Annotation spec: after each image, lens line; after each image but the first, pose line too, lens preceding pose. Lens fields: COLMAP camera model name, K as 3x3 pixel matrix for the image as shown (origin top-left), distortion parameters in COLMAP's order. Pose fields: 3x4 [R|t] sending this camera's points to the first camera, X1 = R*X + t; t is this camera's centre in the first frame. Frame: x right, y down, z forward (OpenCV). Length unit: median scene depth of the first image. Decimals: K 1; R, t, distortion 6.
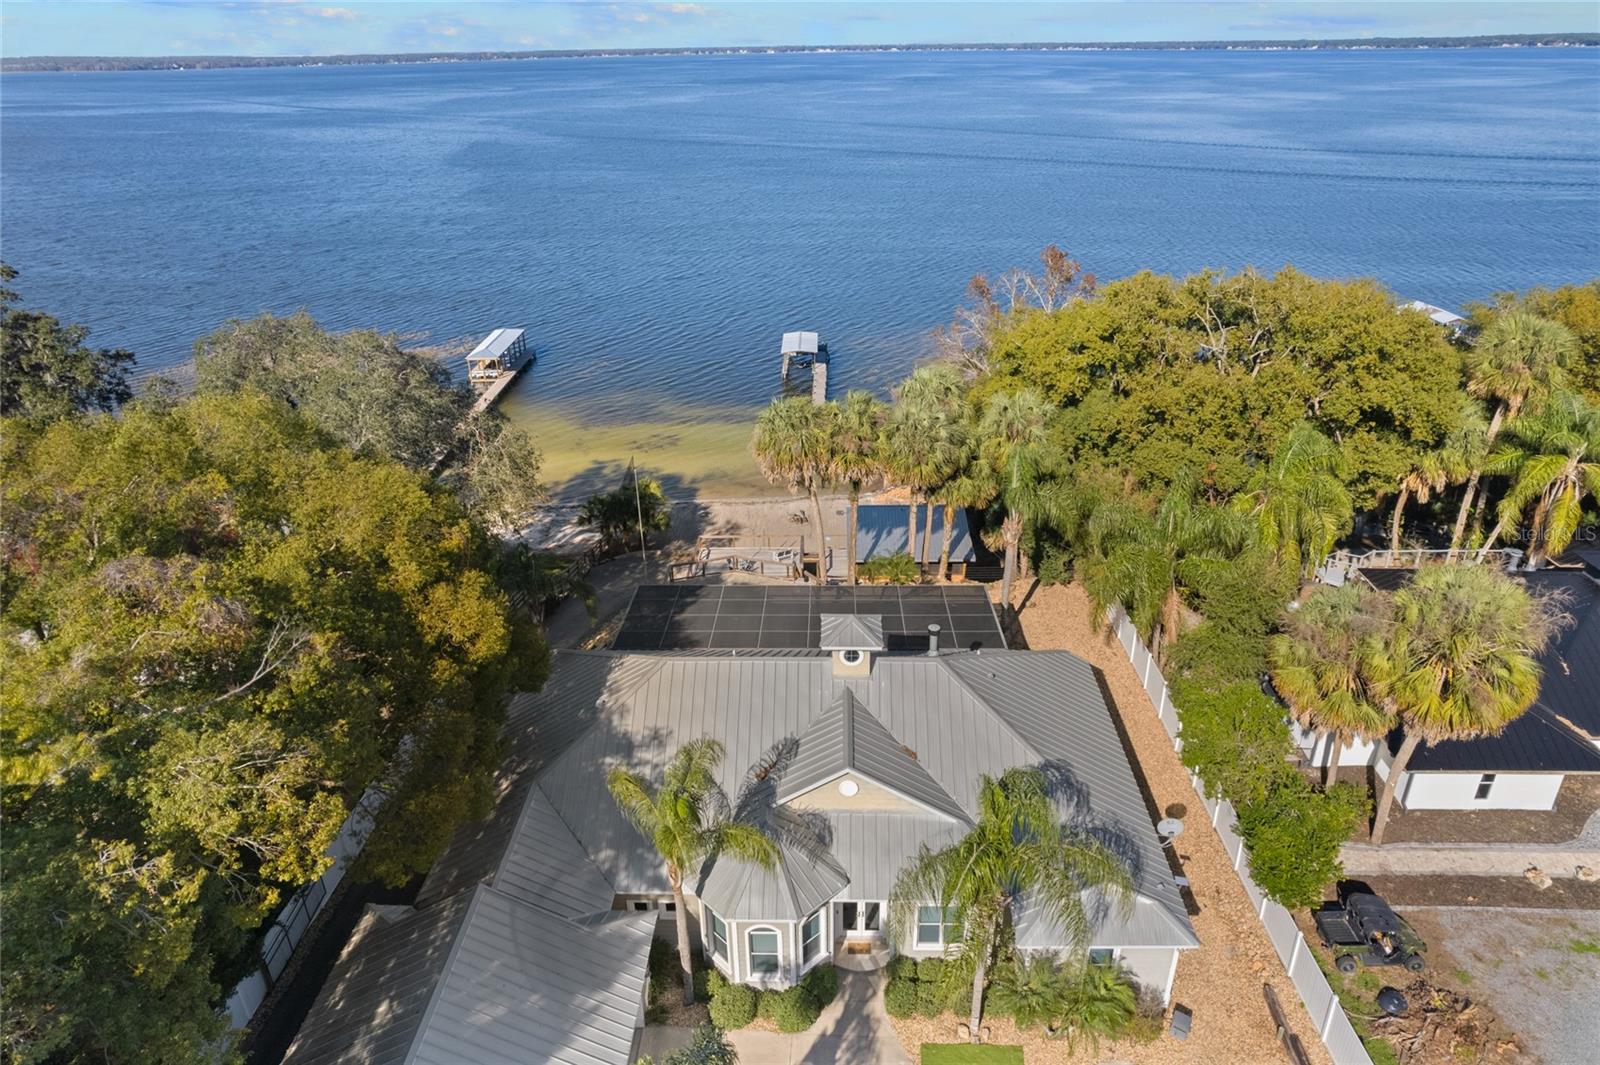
lens RADIAL K [[1030.0, 0, 777.8], [0, 1030.0, 535.0], [0, 0, 1]] dist [-0.064992, 0.077289]
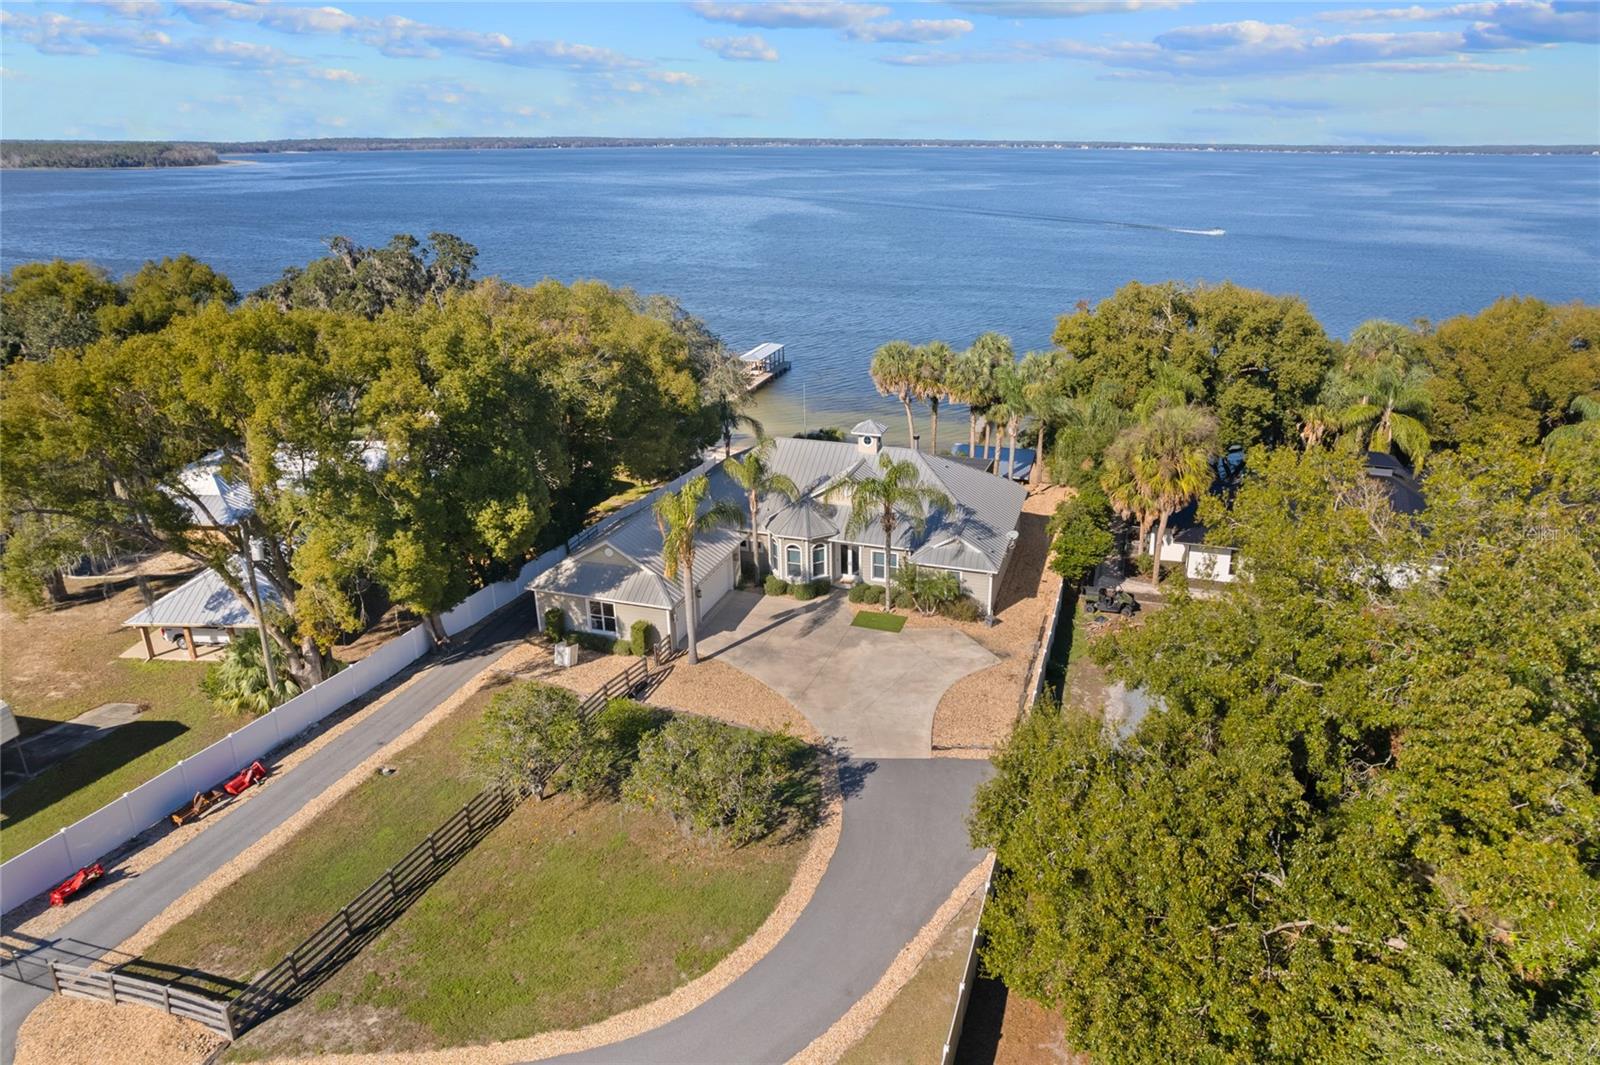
lens RADIAL K [[1044.2, 0, 808.2], [0, 1044.2, 587.8], [0, 0, 1]] dist [-0.062314, 0.069631]
pose [[0.963956, 0.126629, -0.233993, 0.431079], [-0.135300, 0.990575, -0.021314, 0.423811], [0.229089, 0.052205, 0.972005, -0.860161]]
